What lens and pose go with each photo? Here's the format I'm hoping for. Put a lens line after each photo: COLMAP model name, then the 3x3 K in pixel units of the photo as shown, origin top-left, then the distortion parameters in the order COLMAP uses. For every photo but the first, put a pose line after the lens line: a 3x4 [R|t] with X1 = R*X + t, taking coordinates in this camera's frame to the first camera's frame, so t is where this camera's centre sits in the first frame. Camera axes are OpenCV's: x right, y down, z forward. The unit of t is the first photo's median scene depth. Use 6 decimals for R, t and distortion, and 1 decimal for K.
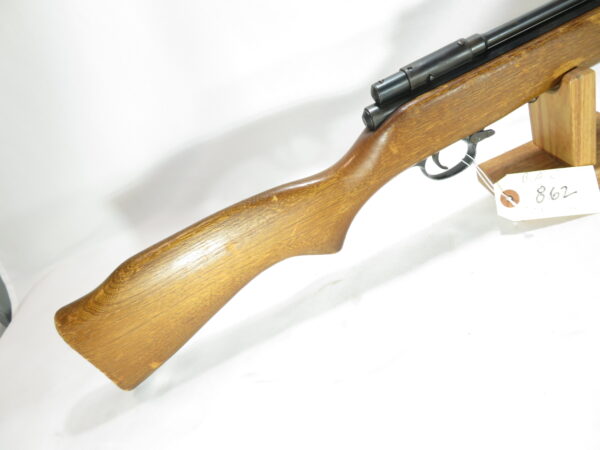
lens RADIAL K [[431.2, 0, 300.0], [0, 431.2, 225.0], [0, 0, 1]] dist [0.000953, -0.001374]
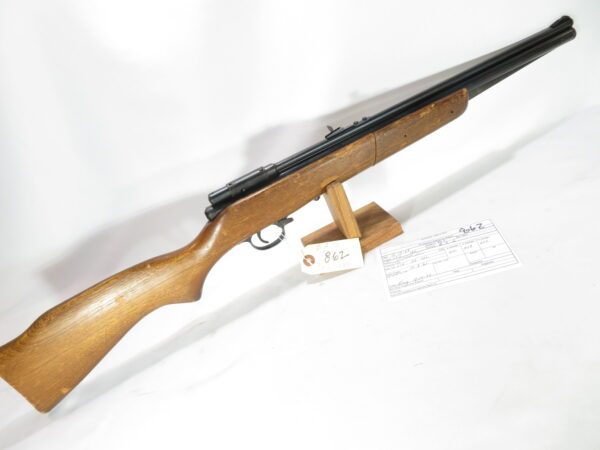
lens RADIAL K [[431.2, 0, 300.0], [0, 431.2, 225.0], [0, 0, 1]] dist [0.000953, -0.001374]
pose [[0.992953, -0.026367, 0.115536, 0.293559], [0.042827, 0.988884, -0.142388, 0.033638], [-0.110498, 0.146333, 0.983045, -0.573114]]
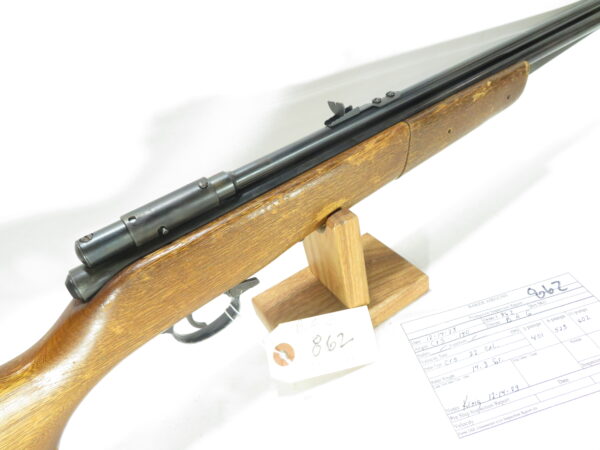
lens RADIAL K [[431.2, 0, 300.0], [0, 431.2, 225.0], [0, 0, 1]] dist [0.000953, -0.001374]
pose [[0.917684, -0.023665, 0.396607, 0.204639], [0.065364, 0.993616, -0.091954, -0.242847], [-0.391899, 0.110308, 0.913372, 0.218947]]
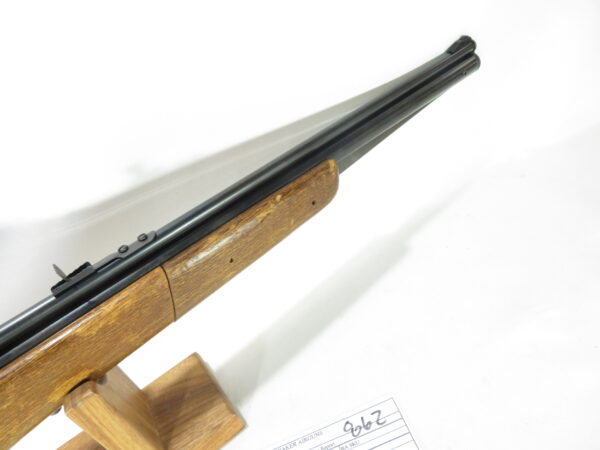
lens RADIAL K [[431.2, 0, 300.0], [0, 431.2, 225.0], [0, 0, 1]] dist [0.000953, -0.001374]
pose [[0.913790, -0.107955, 0.391579, 0.684741], [0.159172, 0.982103, -0.100685, -0.474291], [-0.373702, 0.154334, 0.914619, 0.103760]]
